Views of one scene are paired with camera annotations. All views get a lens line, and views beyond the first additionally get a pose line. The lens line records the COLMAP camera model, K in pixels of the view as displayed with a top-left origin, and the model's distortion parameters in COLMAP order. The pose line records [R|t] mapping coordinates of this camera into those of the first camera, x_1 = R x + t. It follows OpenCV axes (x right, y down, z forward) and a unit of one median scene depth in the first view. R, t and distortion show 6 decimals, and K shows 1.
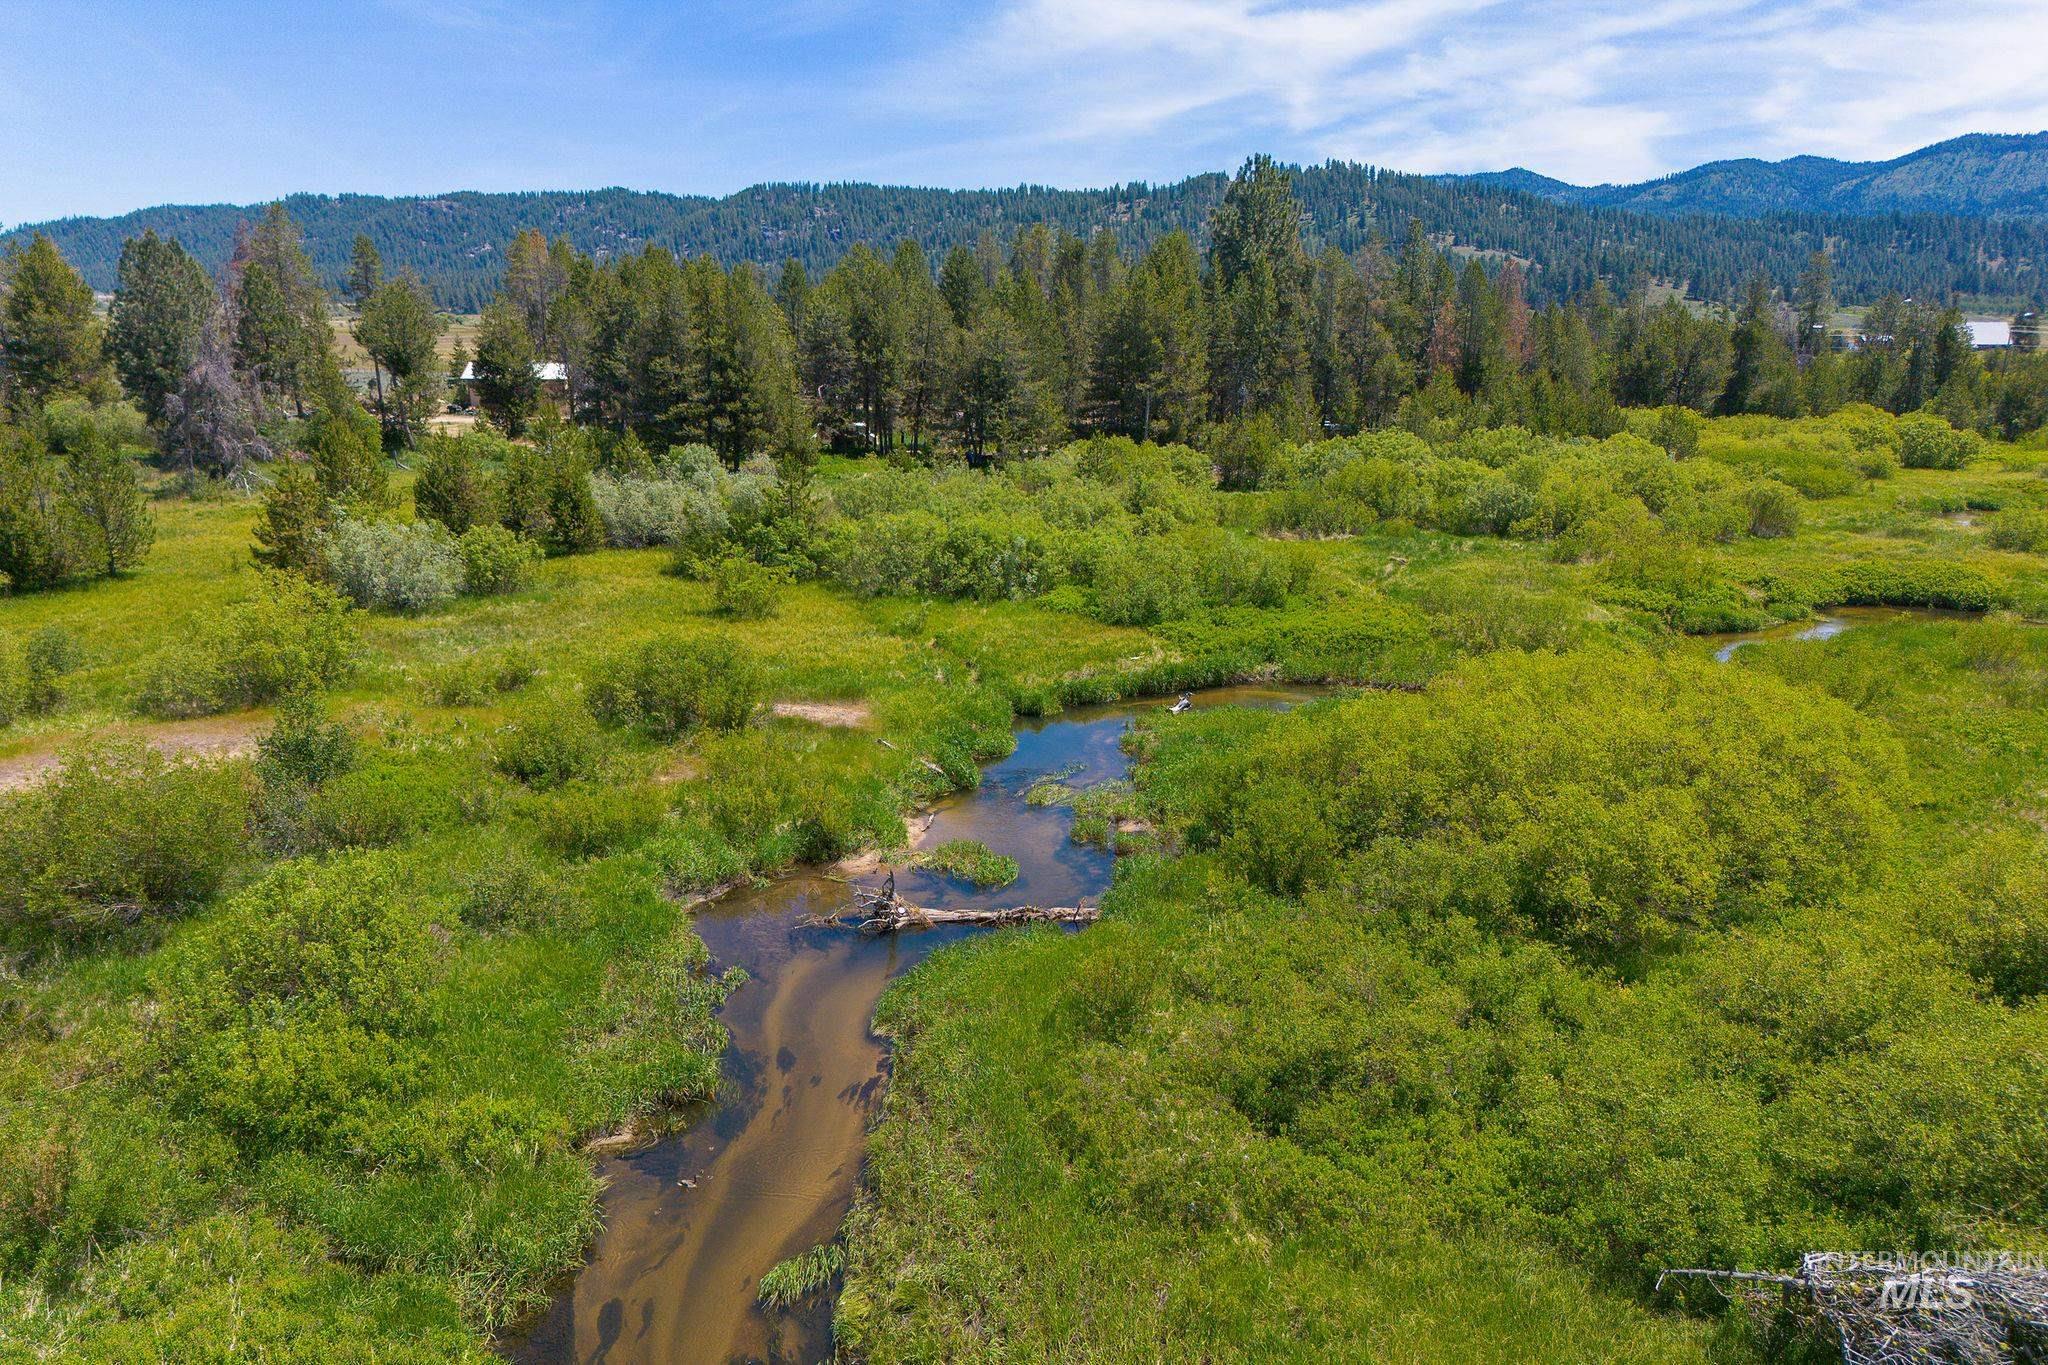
lens RADIAL K [[1442.4, 0, 1025.7], [0, 1442.4, 762.1], [0, 0, 1]] dist [0.070076, -0.061308]
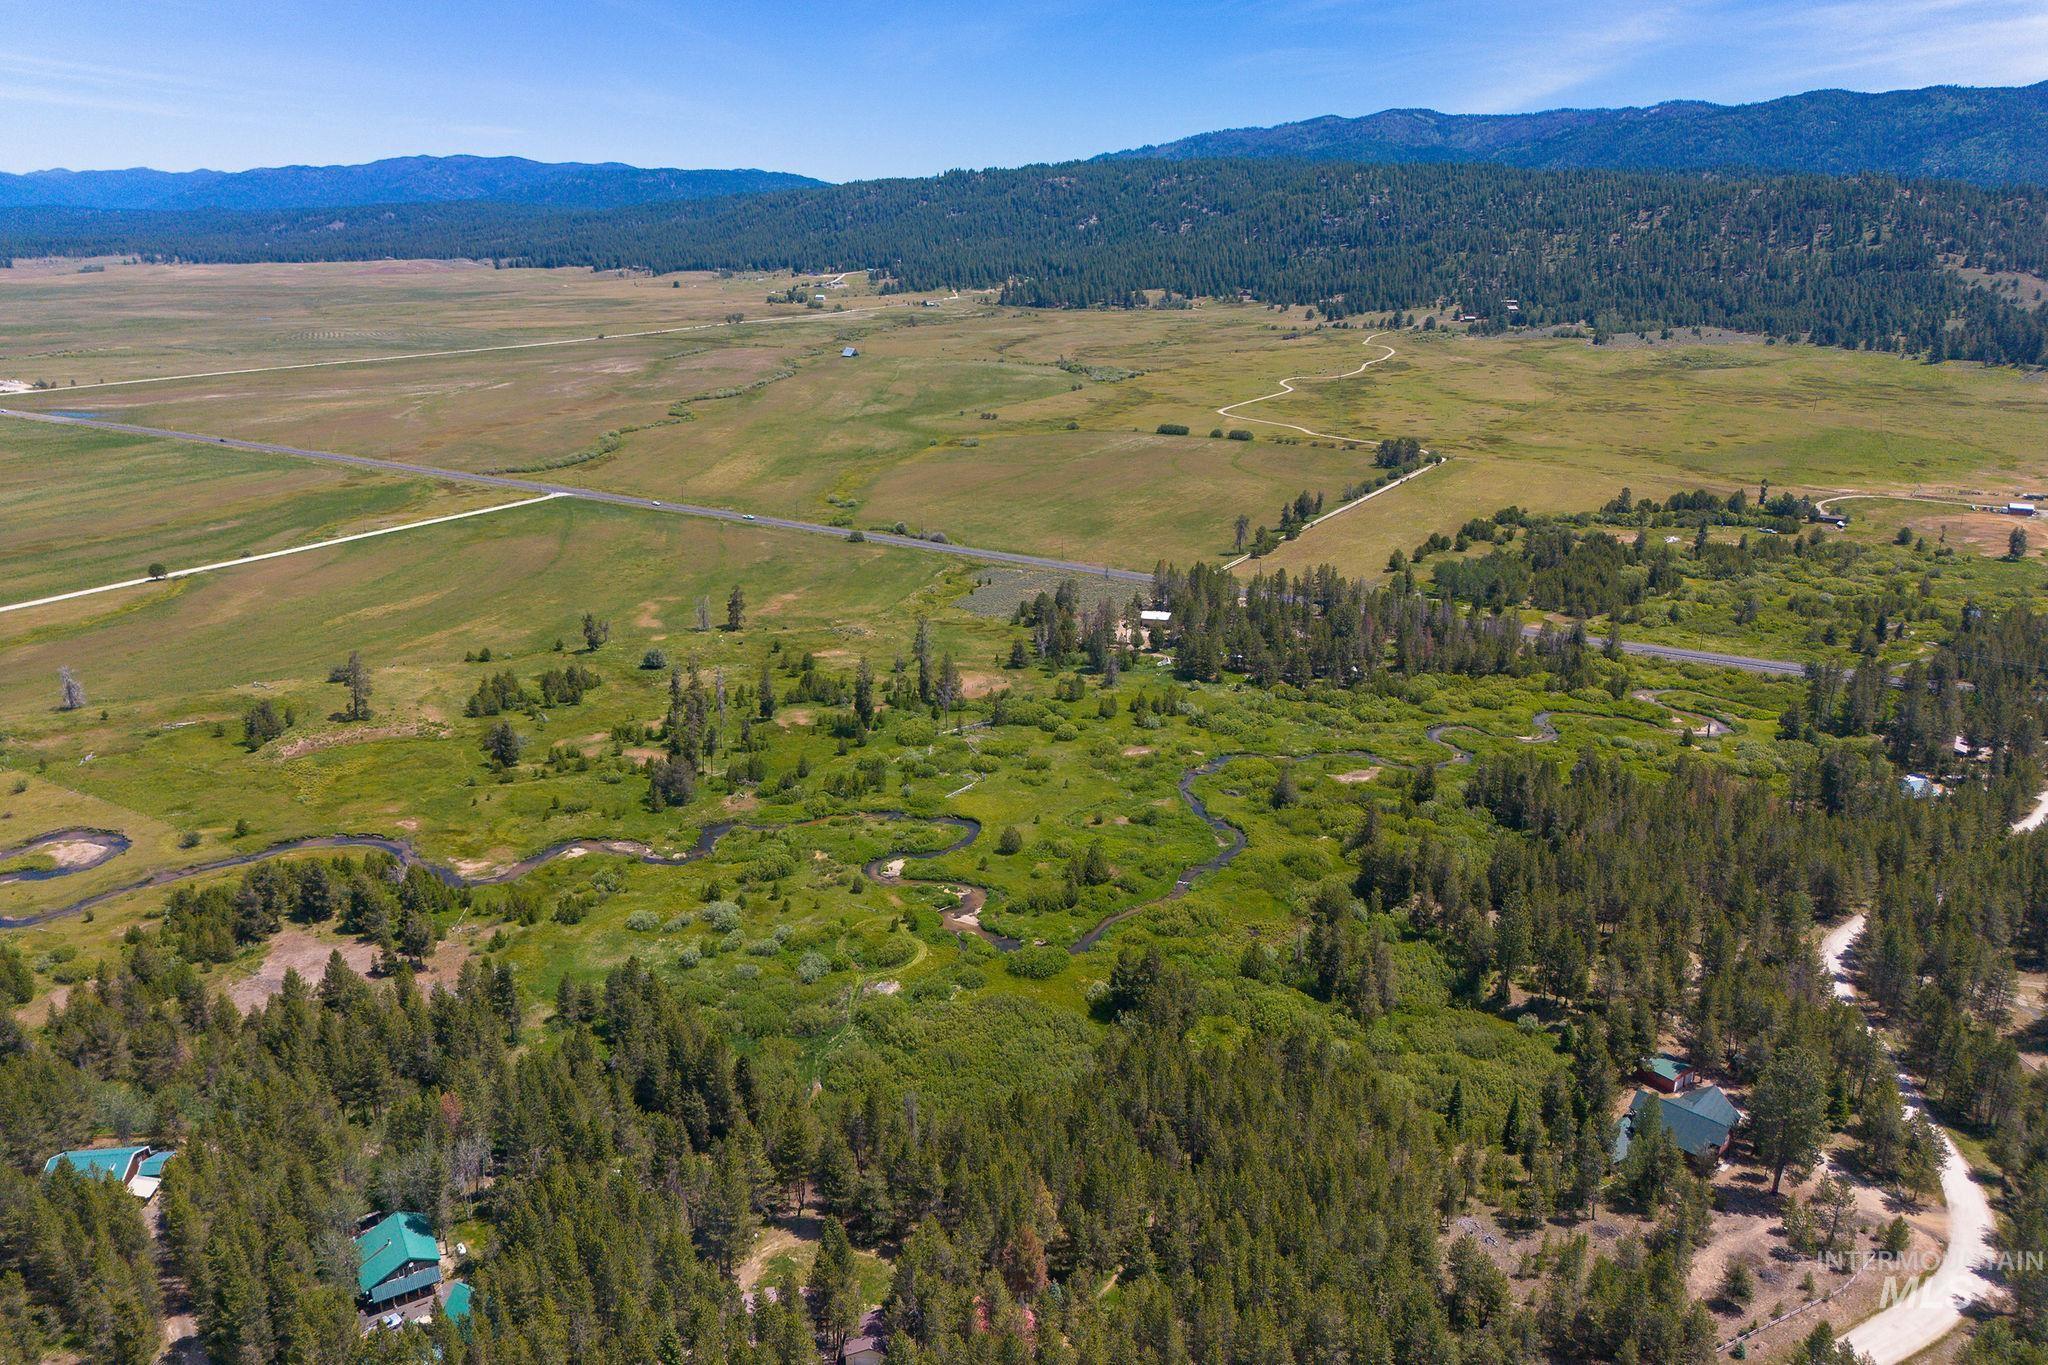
lens RADIAL K [[1440.5, 0, 1025.1], [0, 1440.5, 678.5], [0, 0, 1]] dist [0.063566, -0.056872]
pose [[0.931660, 0.108260, -0.346827, 0.051195], [-0.102976, 0.994113, 0.033686, -0.018247], [0.348432, 0.004331, 0.937324, -0.209385]]
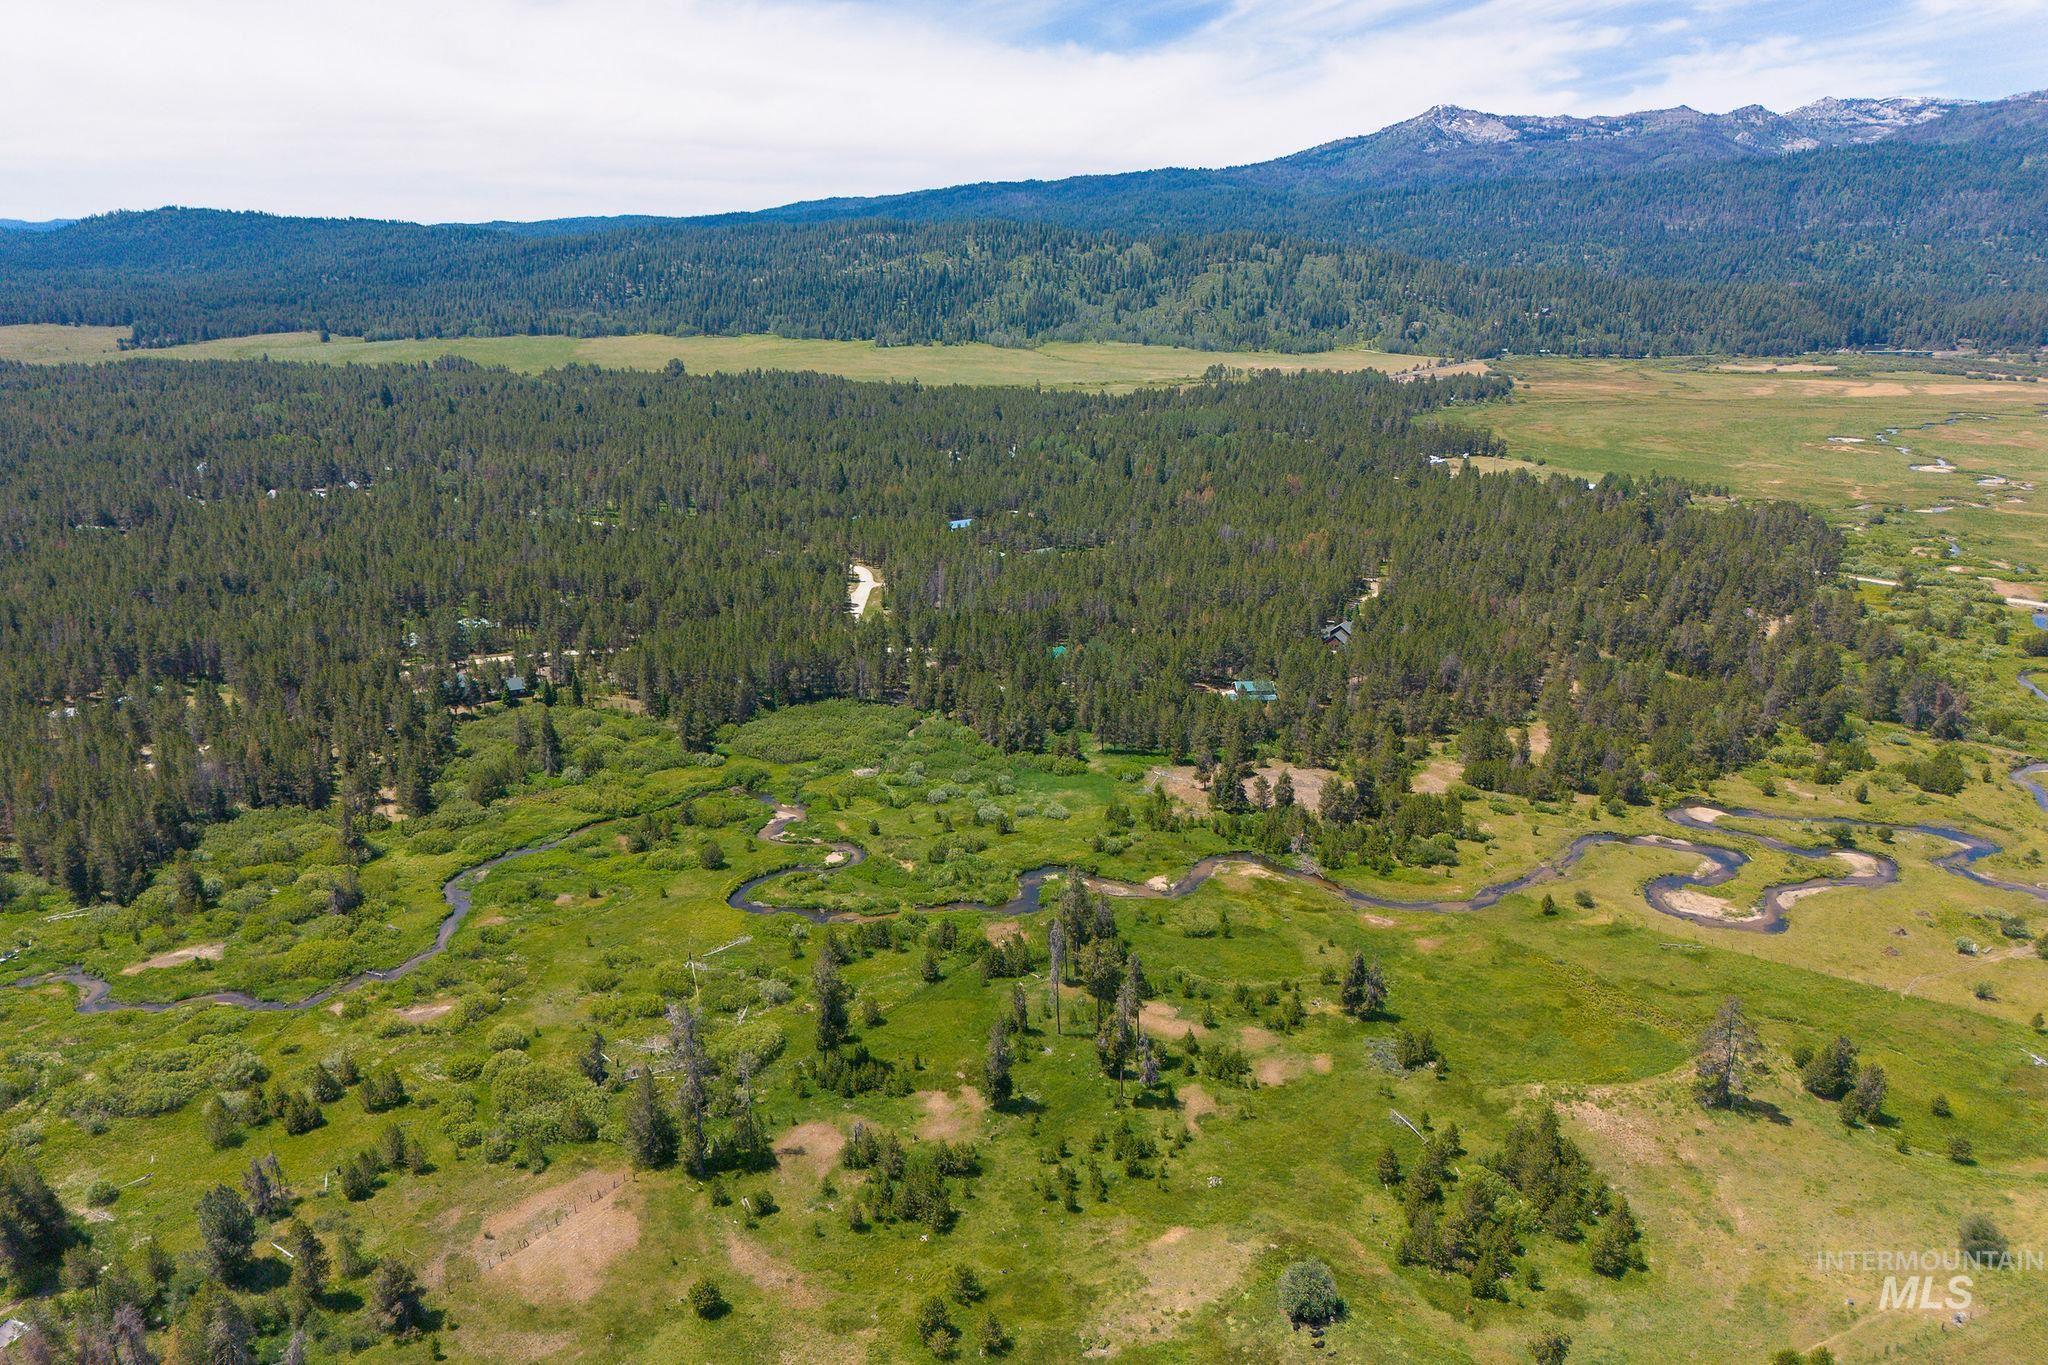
lens RADIAL K [[1440.5, 0, 1025.1], [0, 1440.5, 678.5], [0, 0, 1]] dist [0.063566, -0.056872]
pose [[-0.909007, -0.124372, 0.397790, -0.131182], [0.115037, 0.842490, 0.526287, -0.107177], [-0.400590, 0.524159, -0.751522, 0.095576]]
